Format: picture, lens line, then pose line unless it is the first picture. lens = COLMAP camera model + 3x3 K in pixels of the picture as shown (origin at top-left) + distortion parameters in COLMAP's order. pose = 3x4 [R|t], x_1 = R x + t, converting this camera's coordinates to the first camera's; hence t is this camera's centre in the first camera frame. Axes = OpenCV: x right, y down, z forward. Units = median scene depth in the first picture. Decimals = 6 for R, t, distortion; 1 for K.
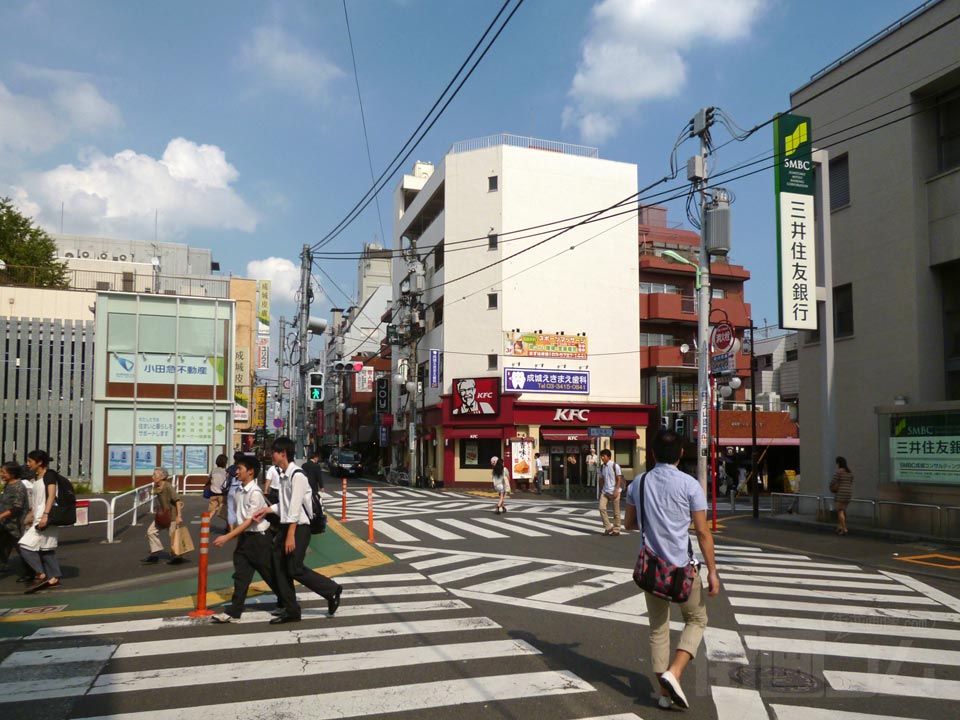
lens RADIAL K [[711.7, 0, 478.9], [0, 711.7, 415.3], [0, 0, 1]] dist [-0.011151, -0.002516]
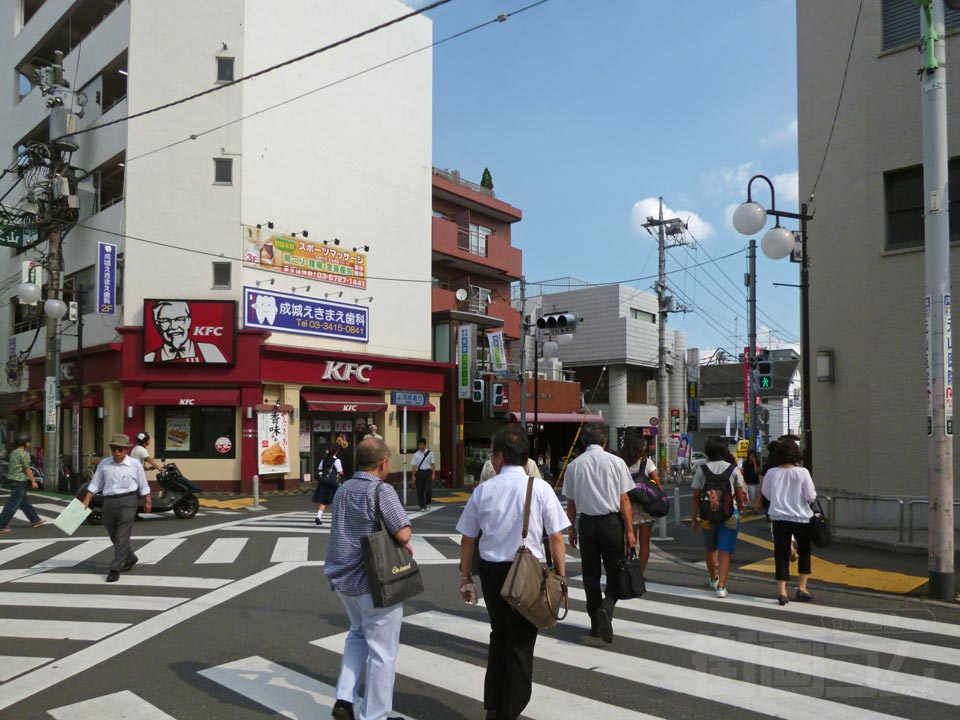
lens RADIAL K [[711.7, 0, 478.9], [0, 711.7, 415.3], [0, 0, 1]] dist [-0.011151, -0.002516]
pose [[0.869871, 0.011376, 0.493148, -0.082300], [-0.026081, 0.999396, 0.022951, 0.020752], [-0.492589, -0.032826, 0.869643, 0.381527]]
